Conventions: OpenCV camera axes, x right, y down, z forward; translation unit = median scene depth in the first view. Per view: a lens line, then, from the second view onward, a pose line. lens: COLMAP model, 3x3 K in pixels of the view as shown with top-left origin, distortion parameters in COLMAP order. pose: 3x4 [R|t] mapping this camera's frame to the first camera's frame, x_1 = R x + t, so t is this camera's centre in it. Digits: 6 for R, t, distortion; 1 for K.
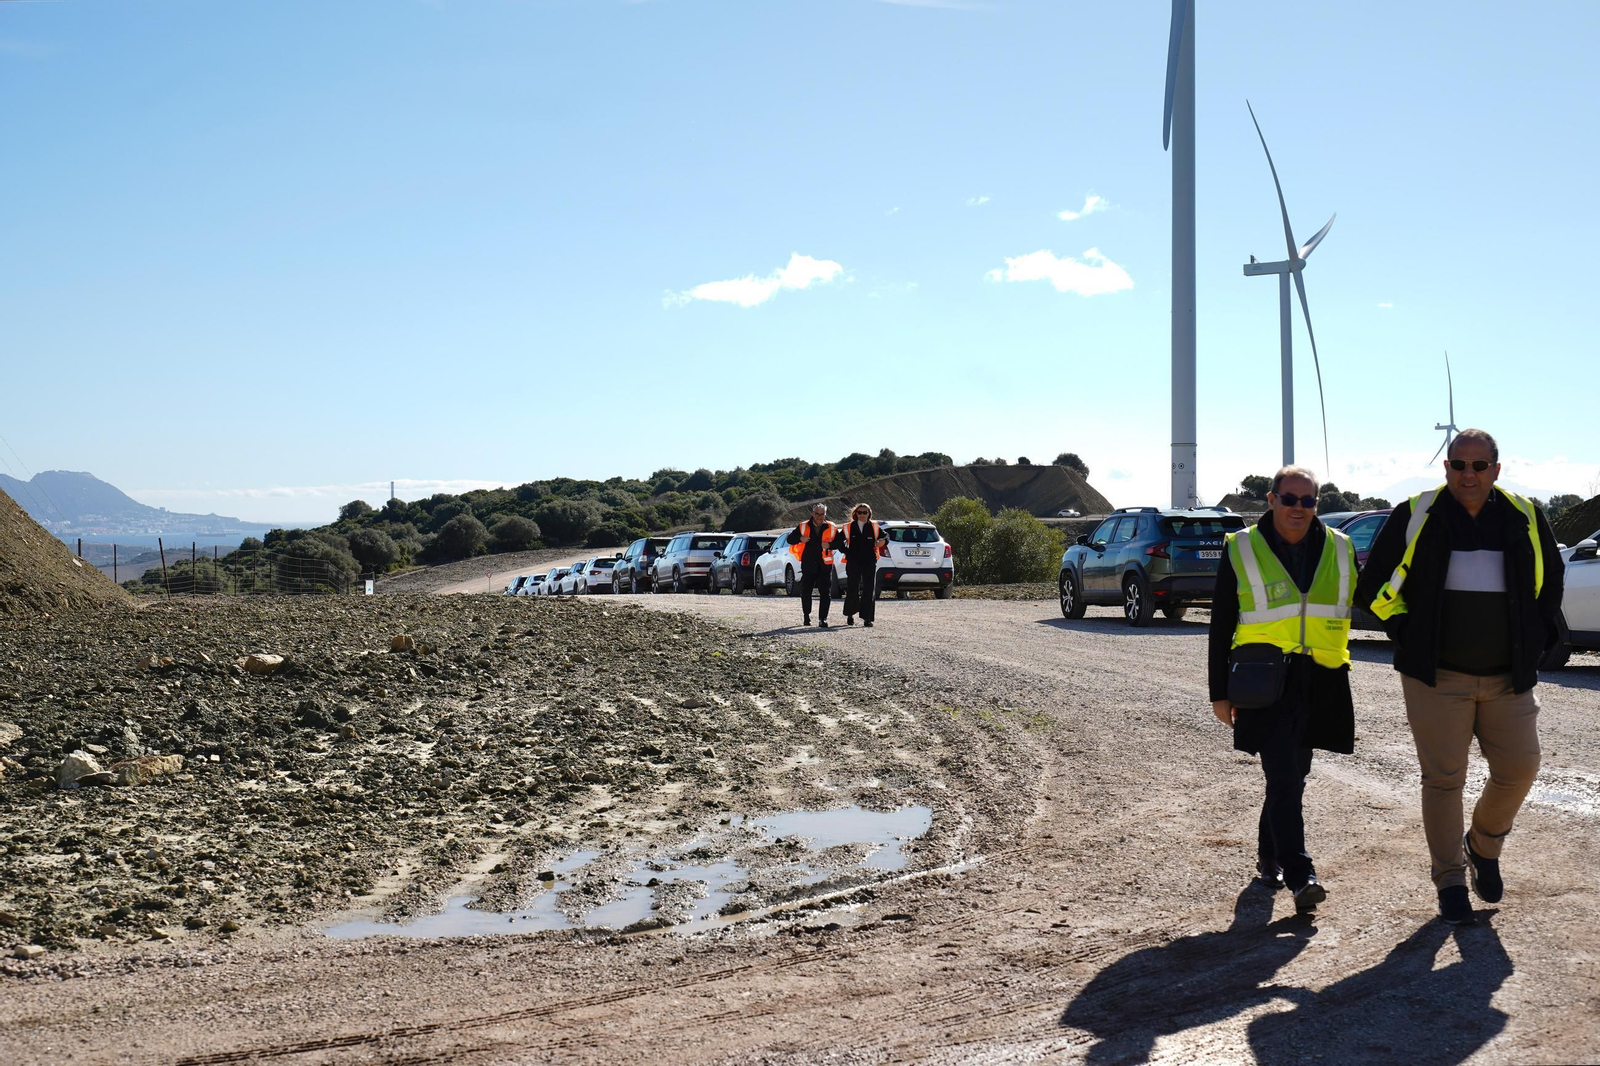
lens RADIAL K [[2129.6, 0, 799.4], [0, 2129.6, 535.8], [0, 0, 1]] dist [0.014389, 0.000000]
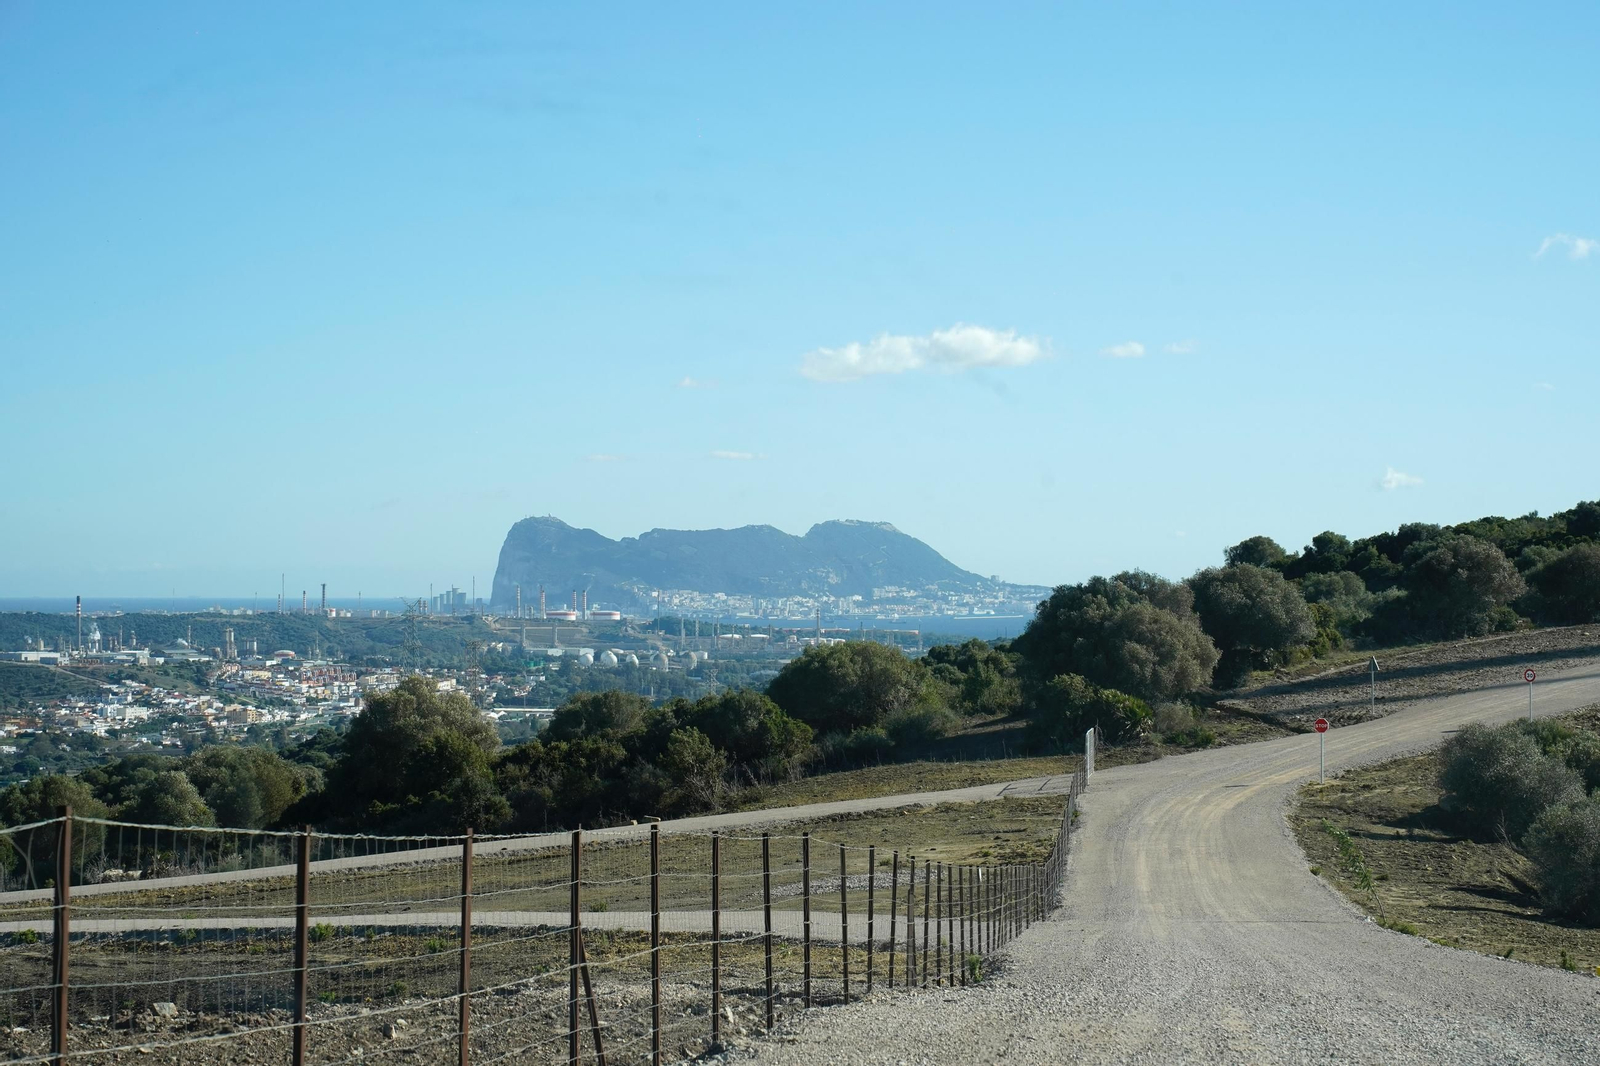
lens RADIAL K [[3290.9, 0, 844.4], [0, 3290.9, 488.4], [0, 0, 1]] dist [-0.002197, 0.000000]
pose [[0.942570, -0.007674, -0.333921, -0.033265], [-0.006130, 0.999170, -0.040266, 0.005028], [0.333953, 0.040000, 0.941741, 0.205936]]
